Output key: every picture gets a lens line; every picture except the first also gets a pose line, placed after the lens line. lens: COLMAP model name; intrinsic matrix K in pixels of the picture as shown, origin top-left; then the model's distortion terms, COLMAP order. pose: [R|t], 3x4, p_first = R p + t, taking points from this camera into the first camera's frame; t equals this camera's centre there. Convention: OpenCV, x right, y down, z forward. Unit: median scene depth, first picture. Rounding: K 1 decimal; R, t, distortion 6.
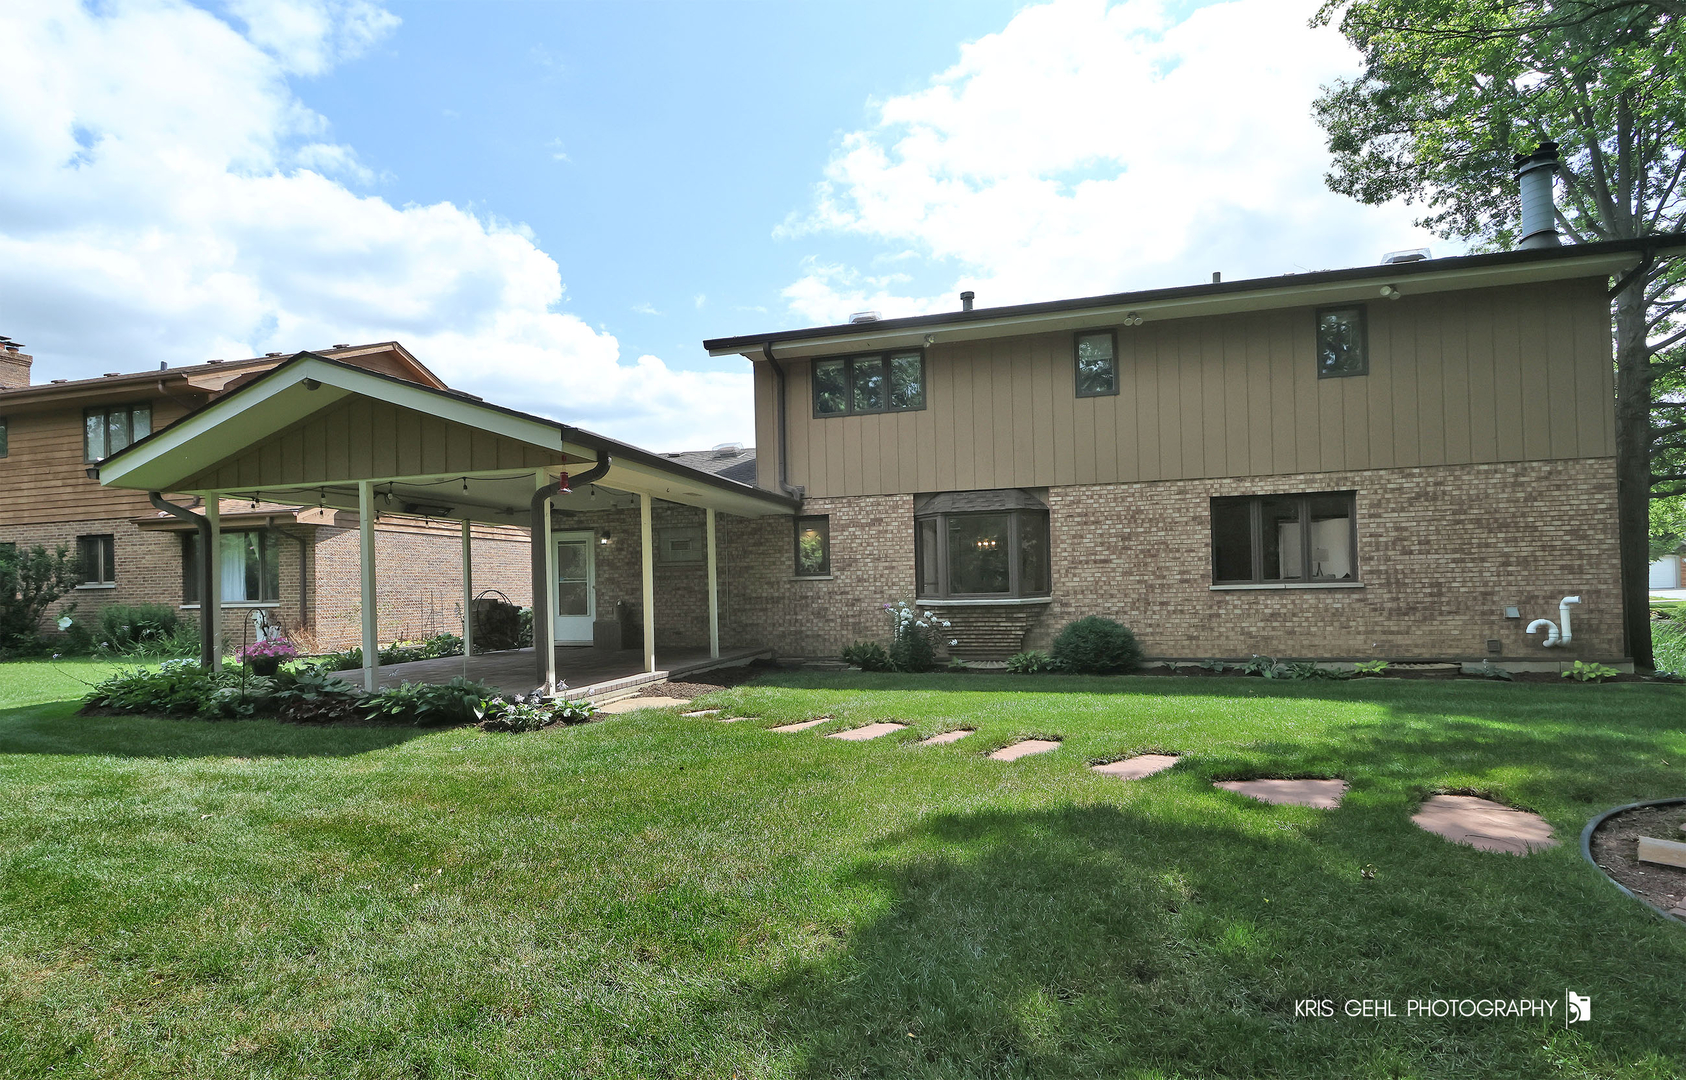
lens RADIAL K [[791.5, 0, 843.0], [0, 791.5, 540.0], [0, 0, 1]] dist [-0.001576, 0.000069]
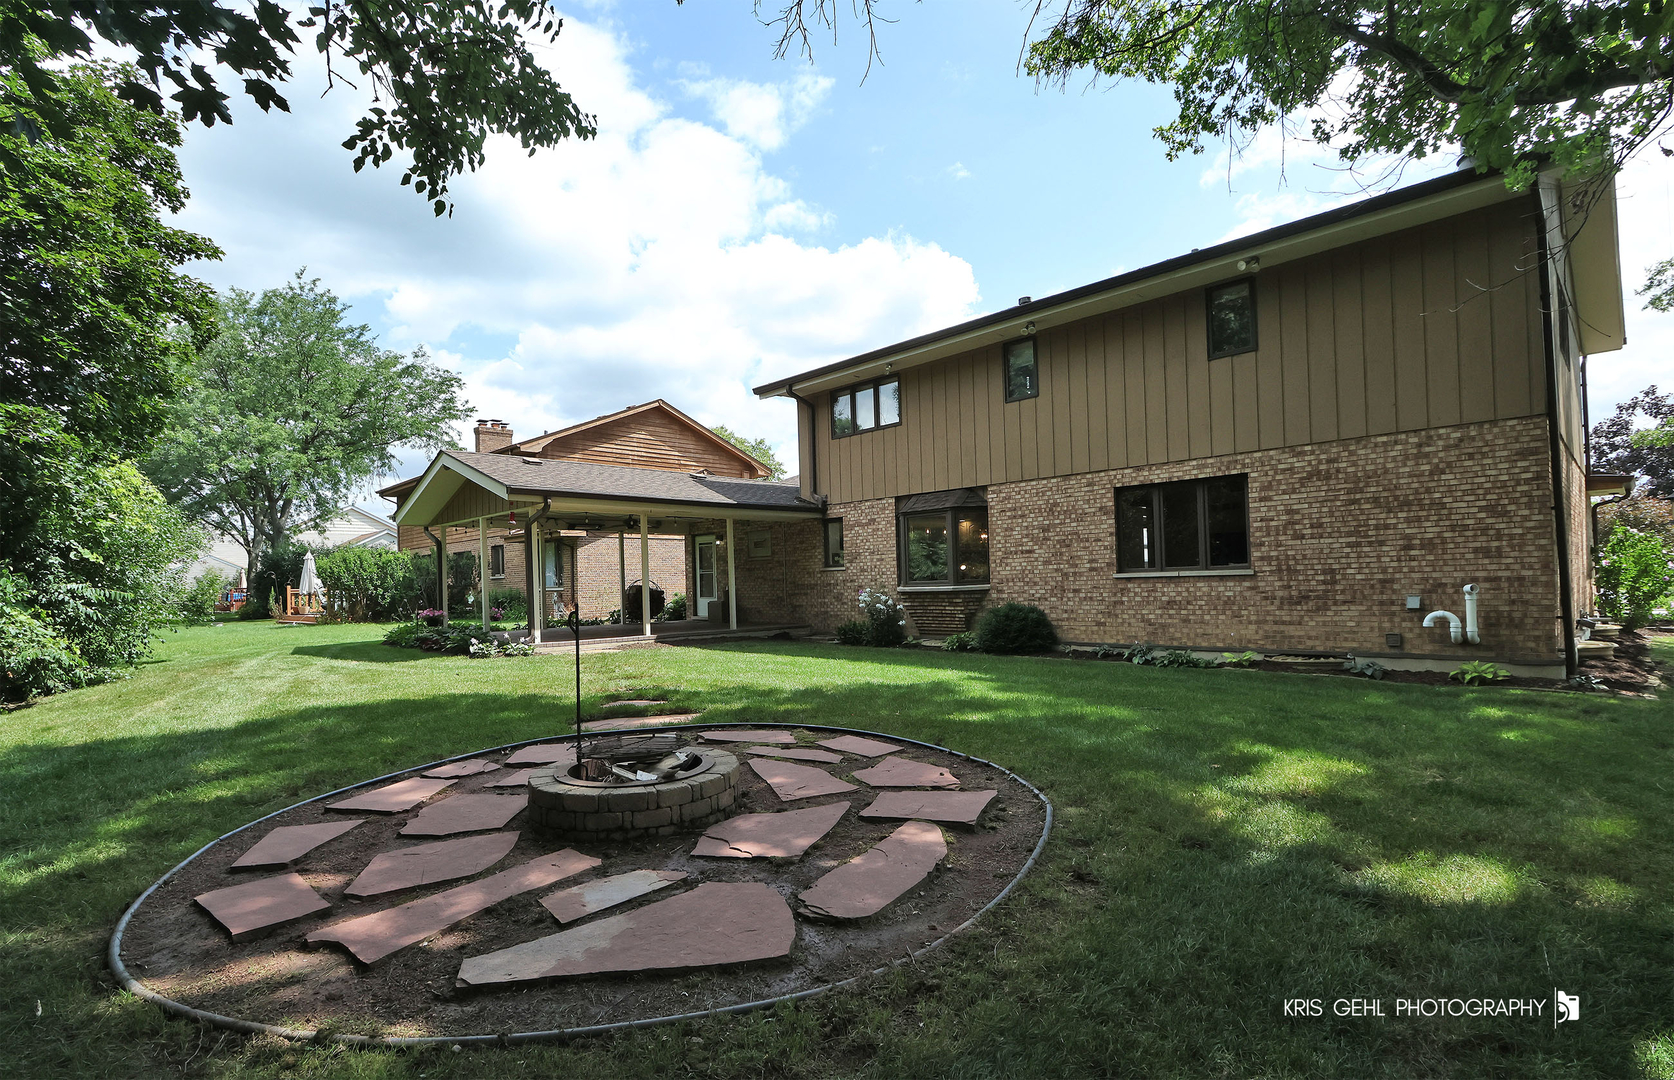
lens RADIAL K [[785.8, 0, 837.0], [0, 785.8, 540.0], [0, 0, 1]] dist [-0.002160, -0.000577]
pose [[0.863721, -0.028000, -0.503191, 0.707672], [0.037281, 0.999270, 0.008389, -0.008684], [0.502589, -0.026005, 0.864134, -0.069511]]
